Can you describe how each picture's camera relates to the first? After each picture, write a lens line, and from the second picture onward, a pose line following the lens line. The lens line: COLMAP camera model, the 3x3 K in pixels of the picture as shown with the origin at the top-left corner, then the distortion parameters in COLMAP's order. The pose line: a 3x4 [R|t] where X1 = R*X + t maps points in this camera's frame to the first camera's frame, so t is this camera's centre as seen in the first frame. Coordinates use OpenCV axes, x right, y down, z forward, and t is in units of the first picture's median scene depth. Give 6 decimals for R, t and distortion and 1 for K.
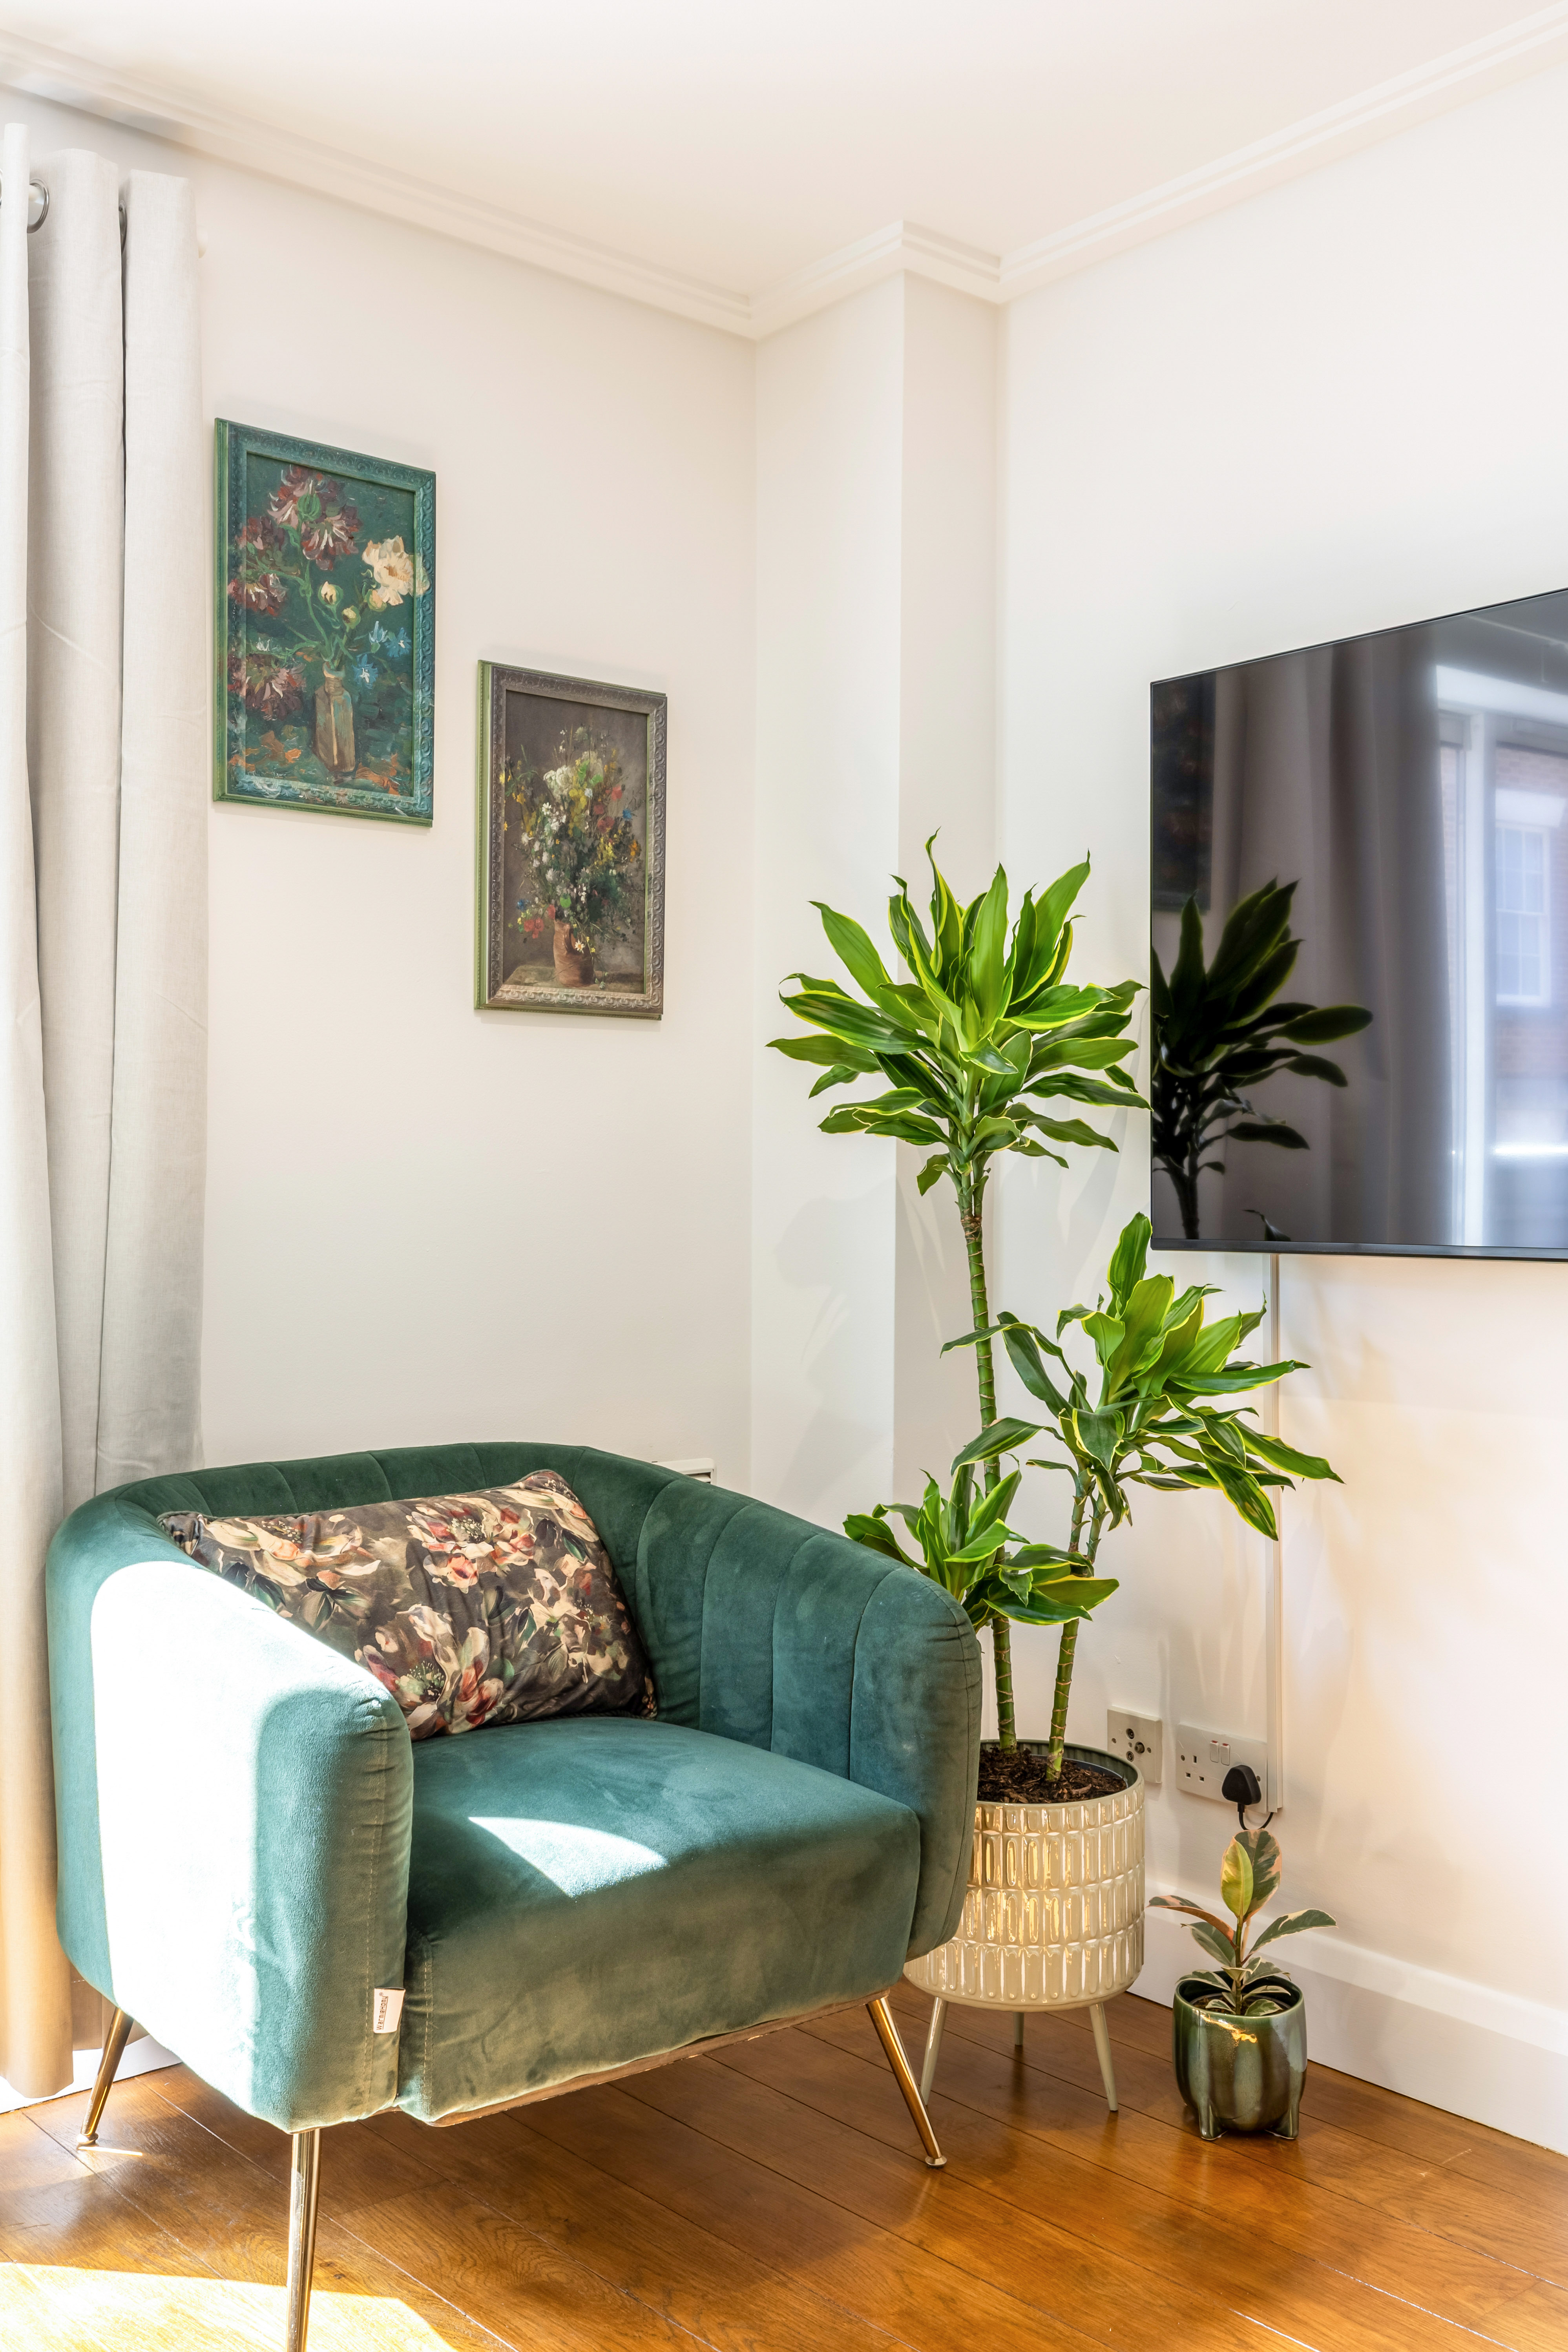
lens RADIAL K [[2193.1, 0, 791.0], [0, 2193.1, 1176.8], [0, 0, 1]] dist [-0.004894, 0.000000]
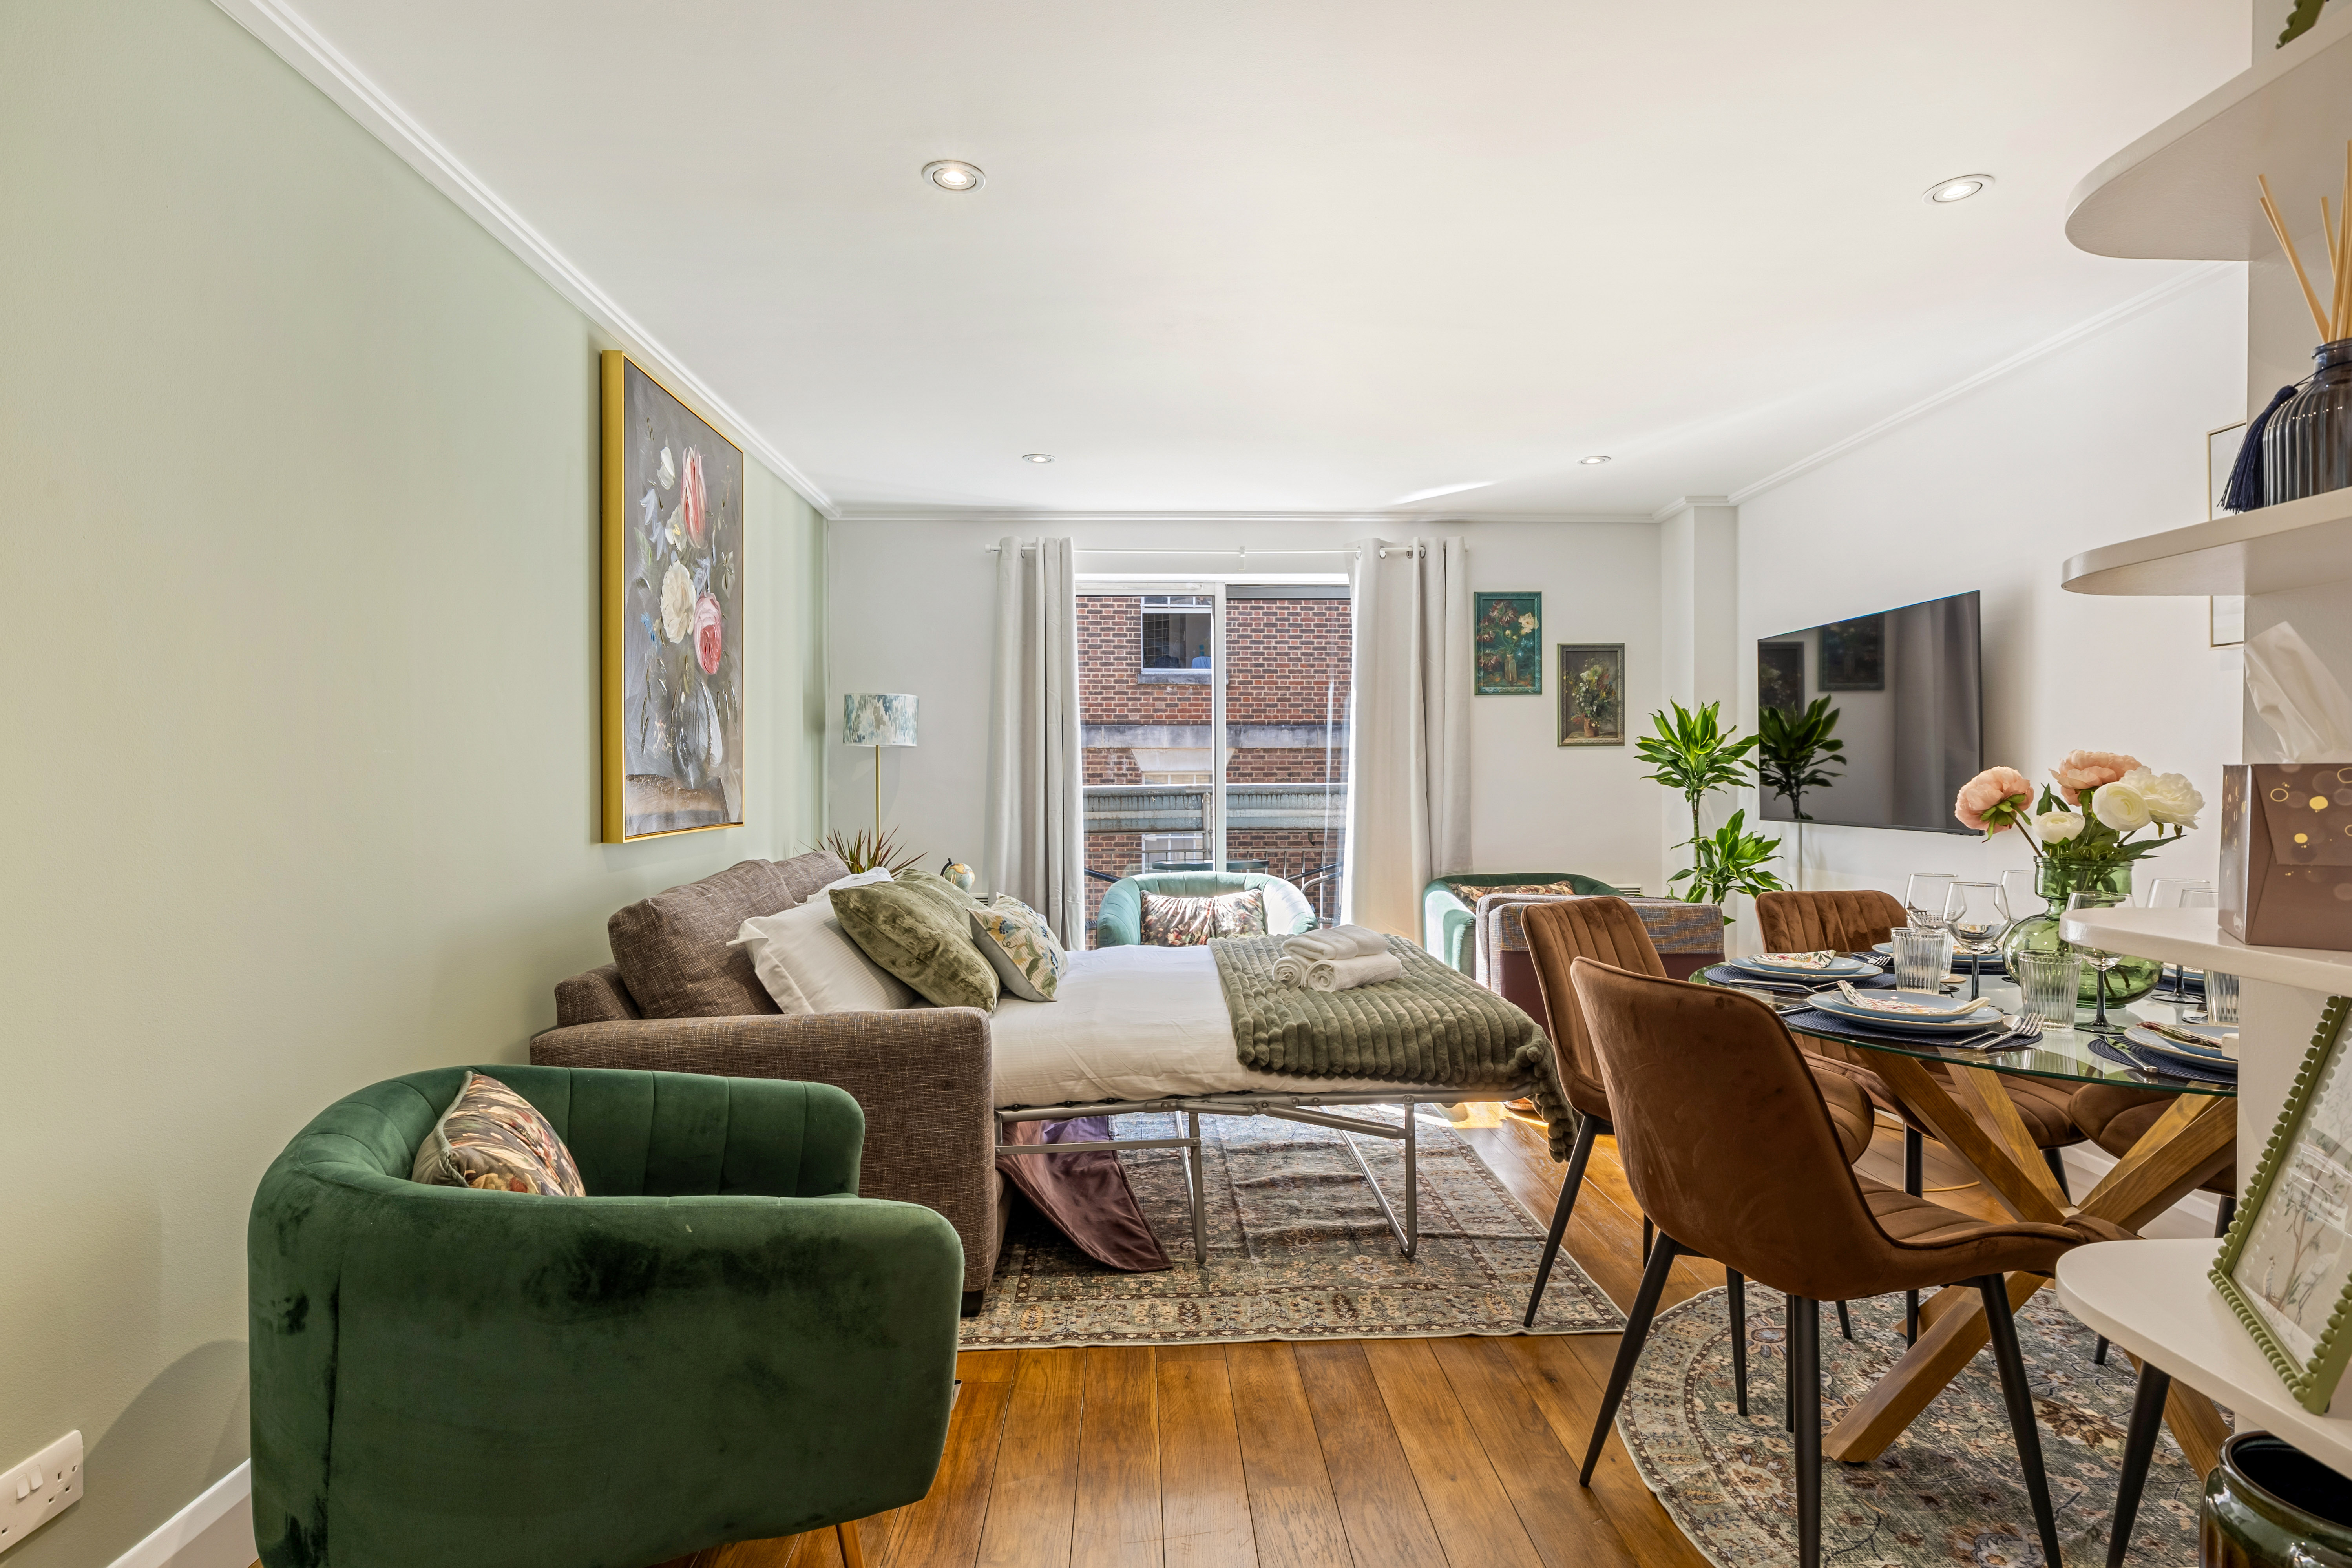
lens RADIAL K [[1221.1, 0, 1180.5], [0, 1221.1, 780.9], [0, 0, 1]] dist [-0.000893, -0.000010]
pose [[0.789219, -0.005215, -0.614089, 0.576661], [0.011120, 0.999921, 0.005799, -0.041862], [0.614011, -0.011405, 0.789215, -0.881428]]
